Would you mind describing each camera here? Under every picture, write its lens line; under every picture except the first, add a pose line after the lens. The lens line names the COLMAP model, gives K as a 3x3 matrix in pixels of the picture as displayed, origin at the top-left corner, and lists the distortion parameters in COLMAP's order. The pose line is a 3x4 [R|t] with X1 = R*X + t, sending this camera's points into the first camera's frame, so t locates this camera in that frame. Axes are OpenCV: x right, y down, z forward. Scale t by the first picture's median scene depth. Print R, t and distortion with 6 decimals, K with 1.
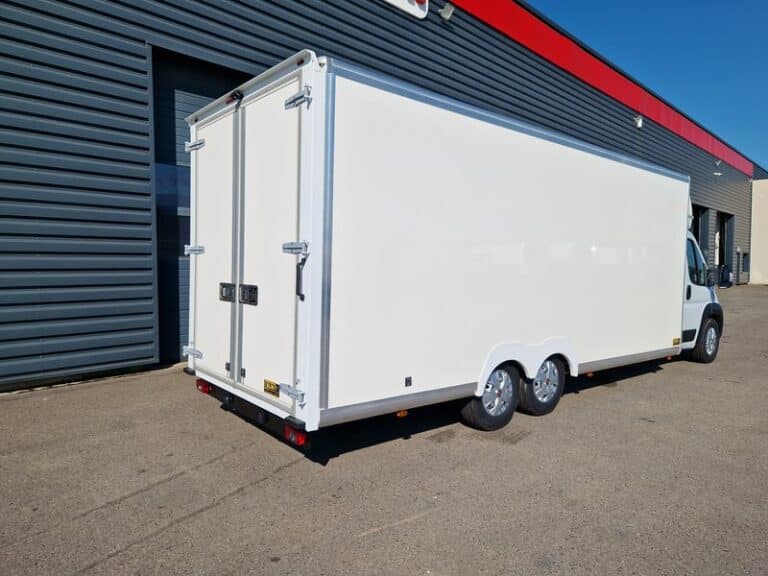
lens RADIAL K [[524.7, 0, 366.6], [0, 524.7, 288.9], [0, 0, 1]] dist [0.010176, 0.002193]
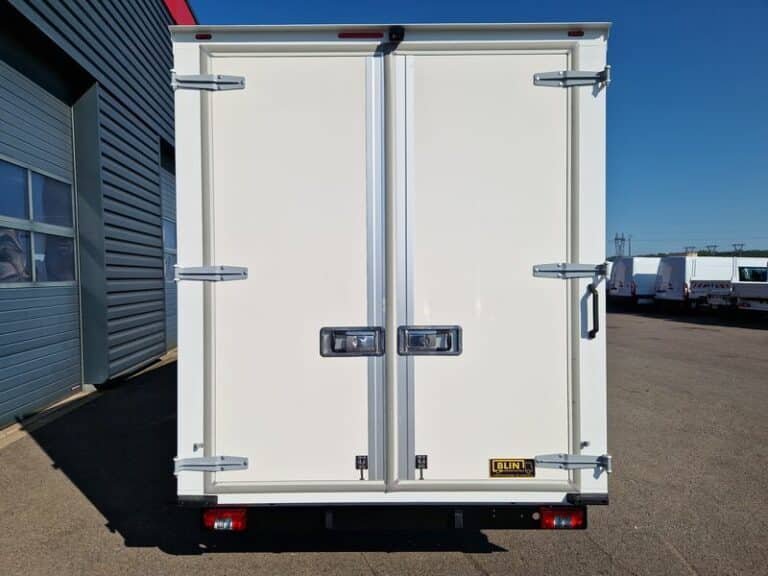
lens RADIAL K [[524.7, 0, 366.6], [0, 524.7, 288.9], [0, 0, 1]] dist [0.010176, 0.002193]
pose [[0.624200, -0.030364, 0.780674, -0.810266], [0.055421, 0.998448, -0.005479, -0.056508], [-0.779296, 0.046686, 0.624914, 0.663848]]
